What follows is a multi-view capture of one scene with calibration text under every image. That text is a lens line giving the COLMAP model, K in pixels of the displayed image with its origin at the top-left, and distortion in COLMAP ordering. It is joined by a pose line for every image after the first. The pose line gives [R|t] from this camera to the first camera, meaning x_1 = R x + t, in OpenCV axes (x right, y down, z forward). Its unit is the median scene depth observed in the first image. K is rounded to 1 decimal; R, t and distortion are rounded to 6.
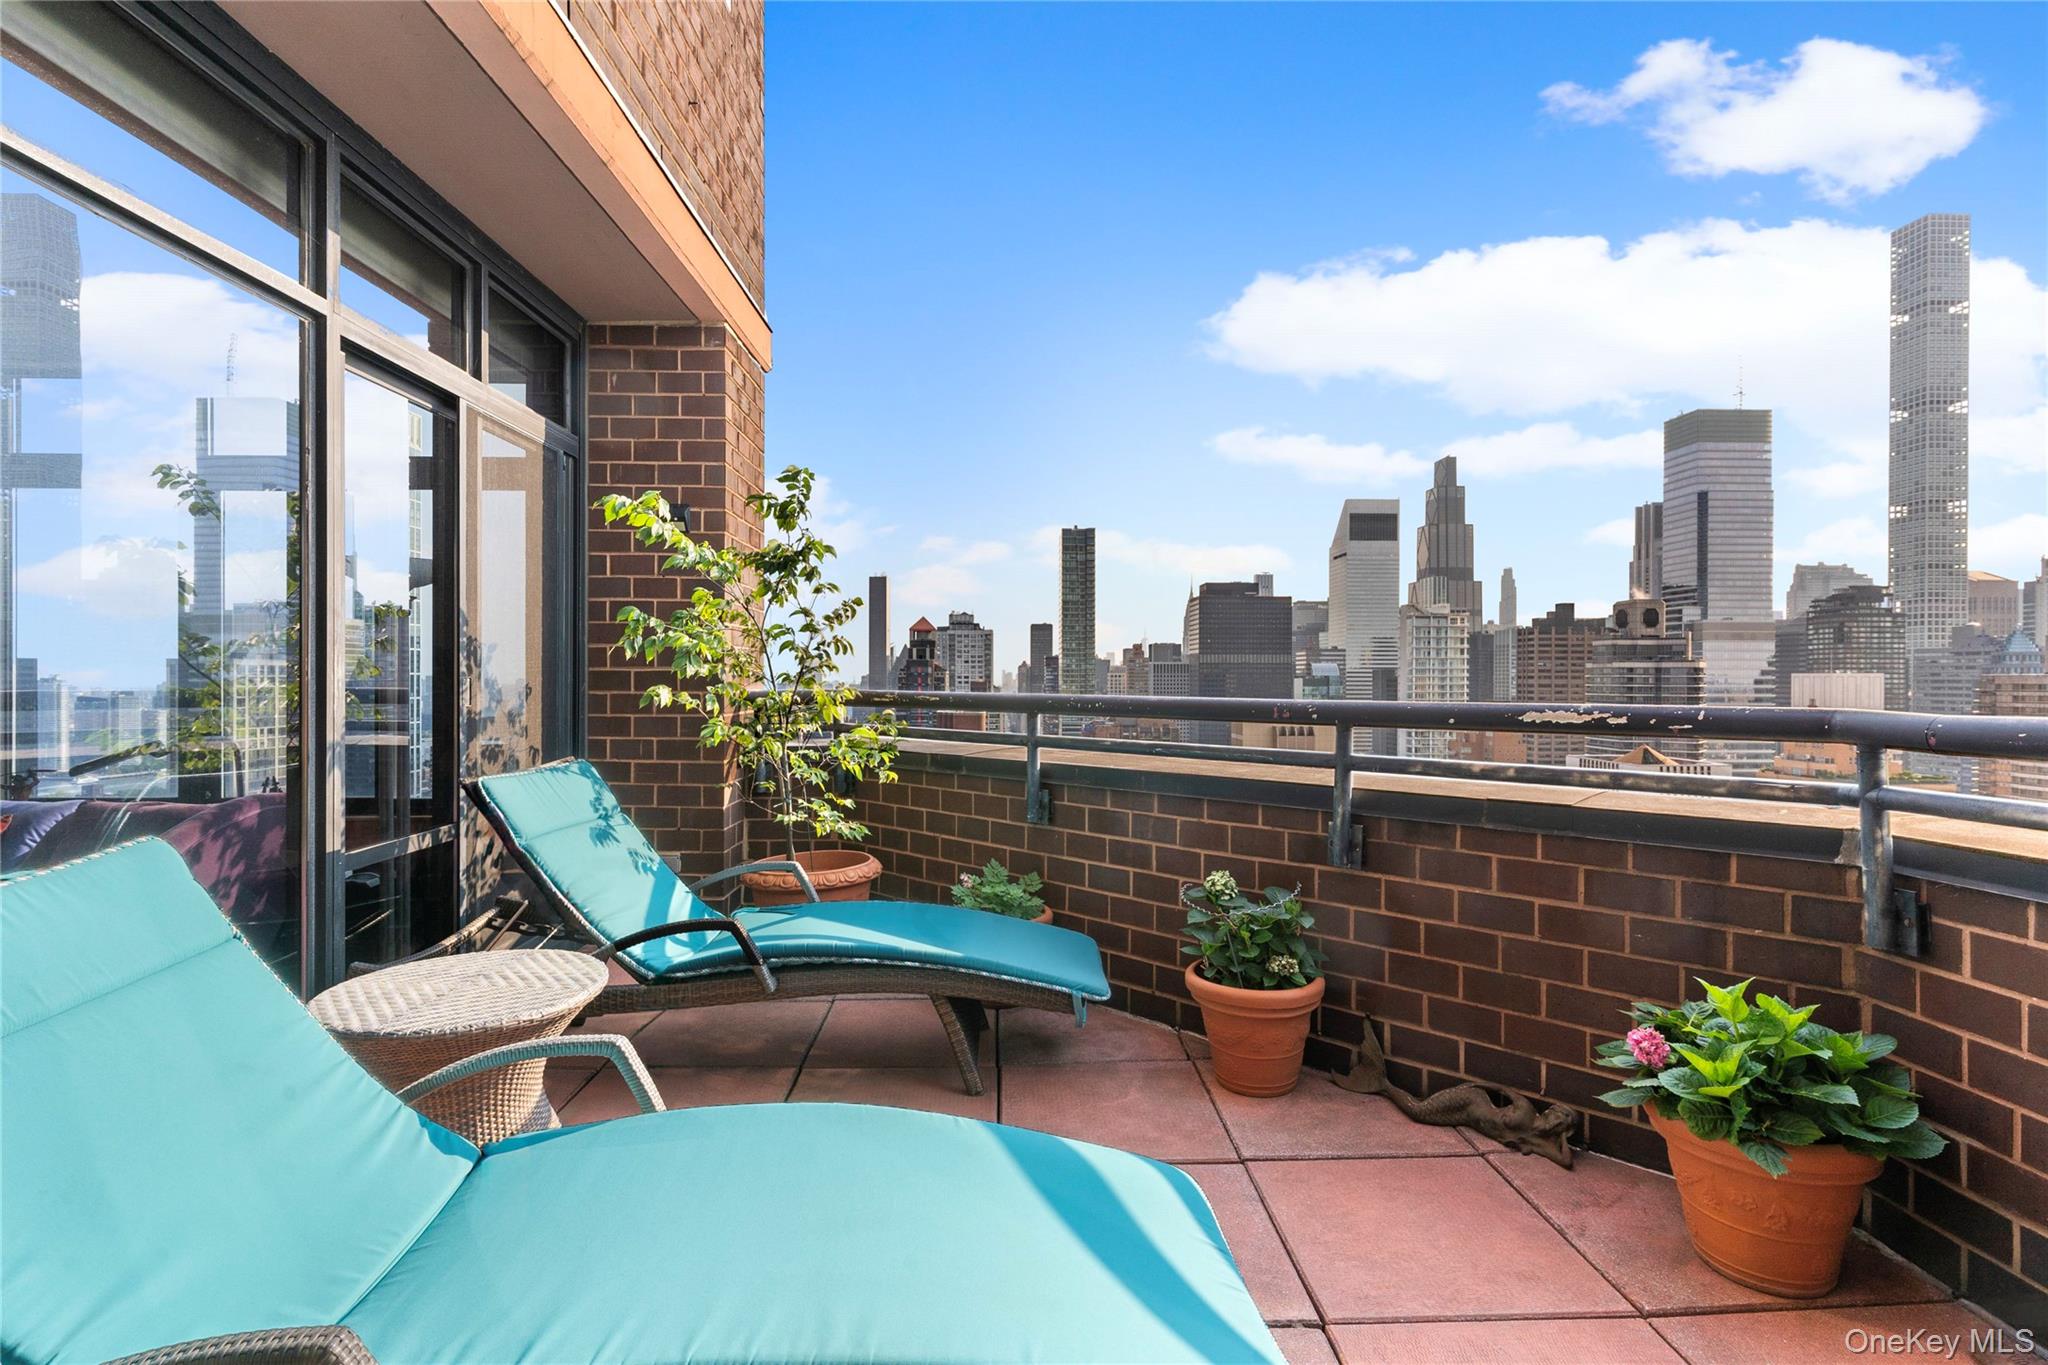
lens RADIAL K [[985.0, 0, 1025.5], [0, 985.0, 682.8], [0, 0, 1]] dist [0.002435, 0.000322]
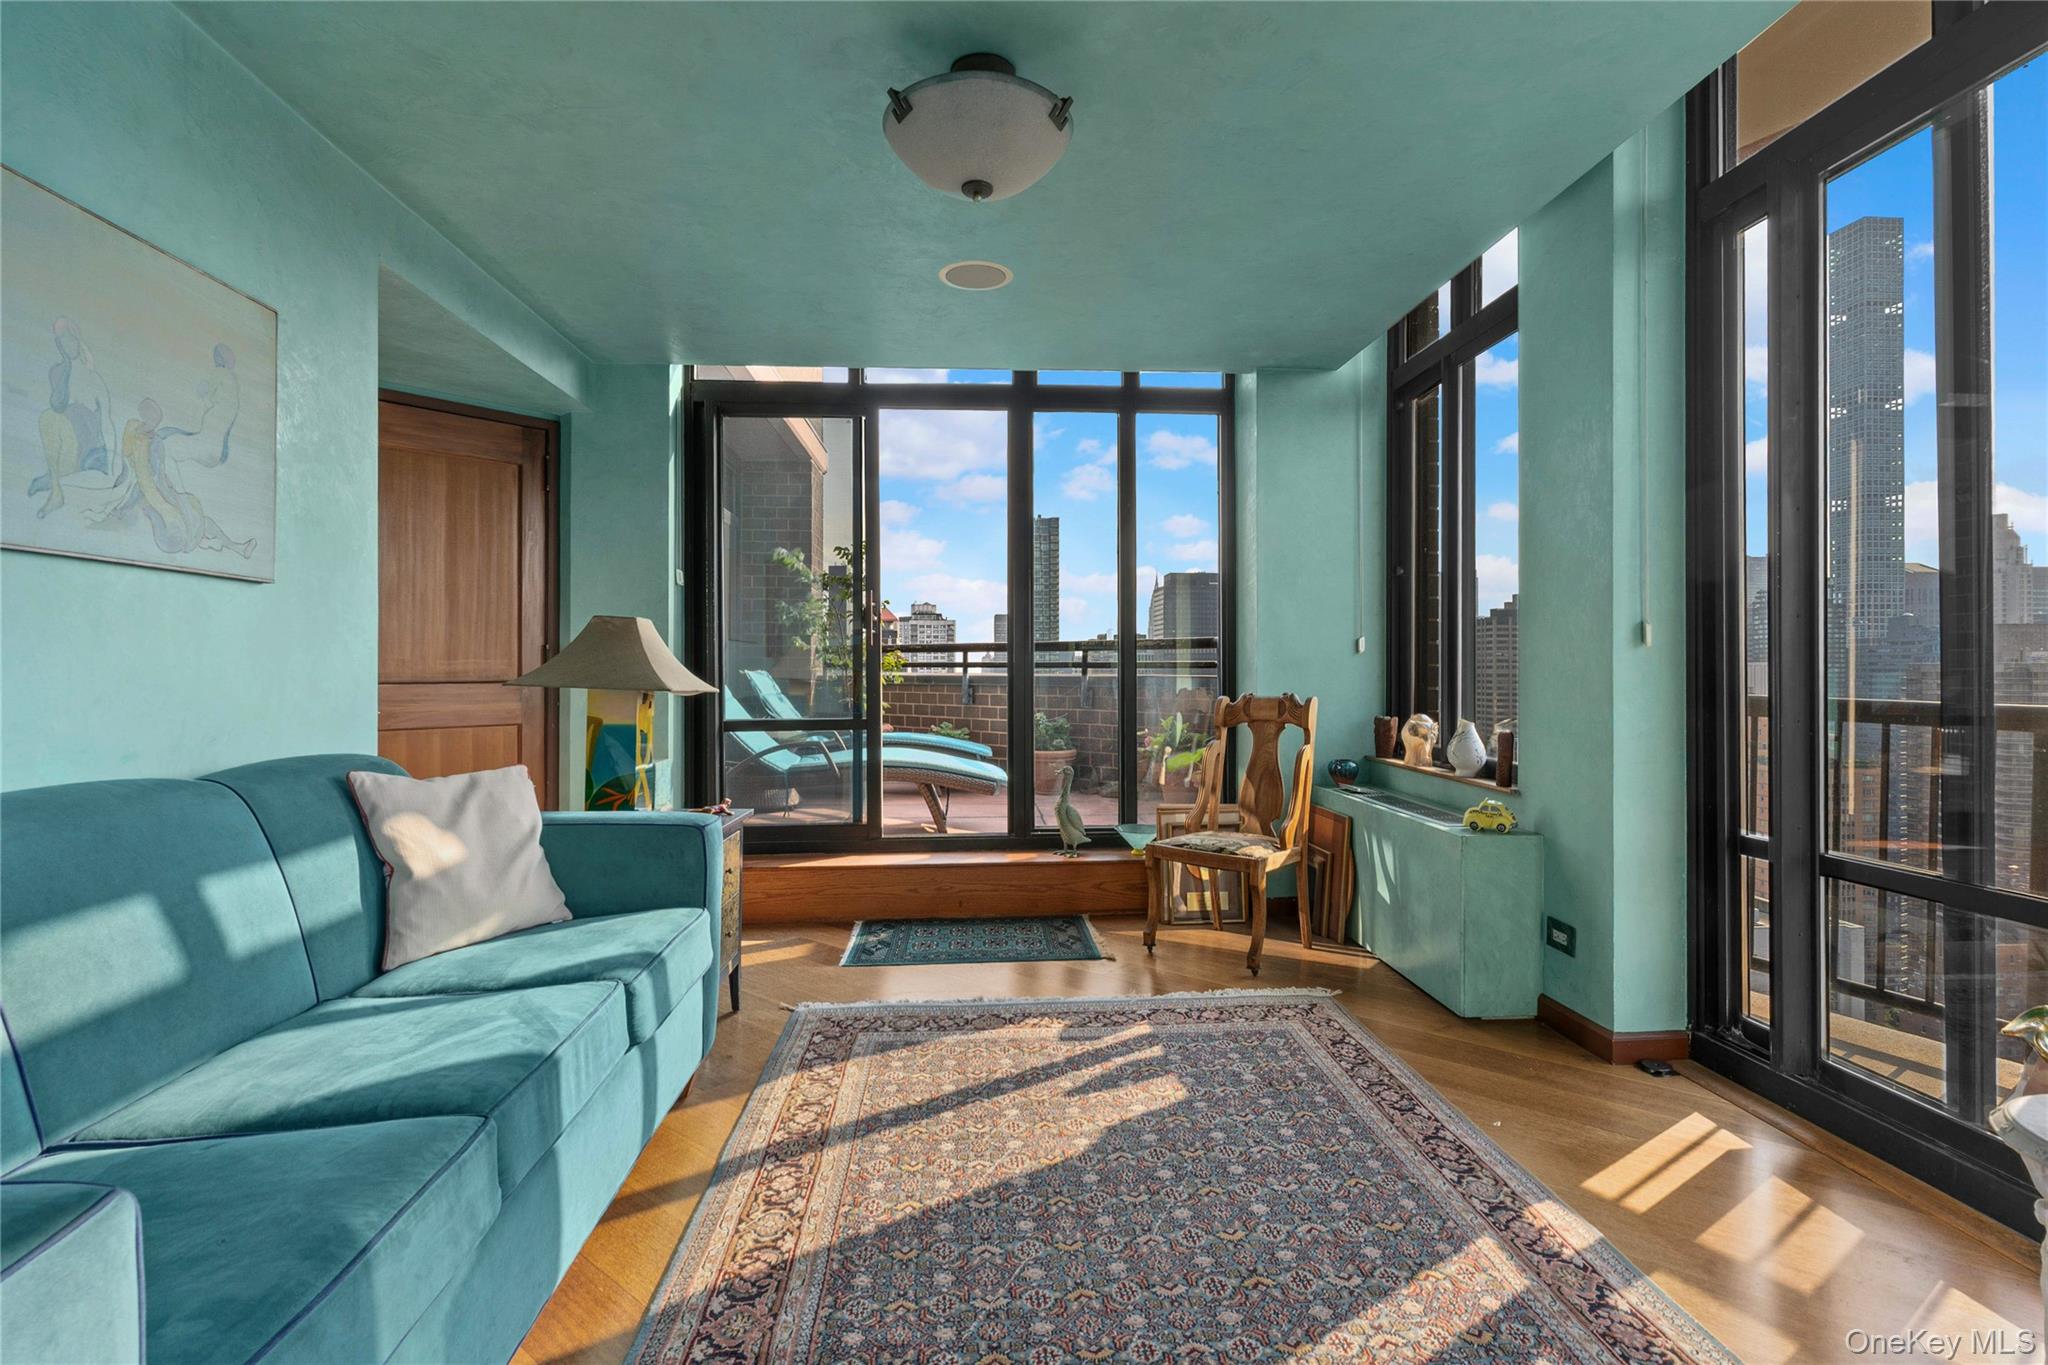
lens RADIAL K [[985.0, 0, 1023.5], [0, 985.0, 673.4], [0, 0, 1]] dist [0.002435, 0.000322]
pose [[0.999359, -0.004560, 0.035500, 0.058997], [0.004537, 0.999989, 0.000746, 0.075880], [-0.035503, -0.000585, 0.999369, -1.163765]]
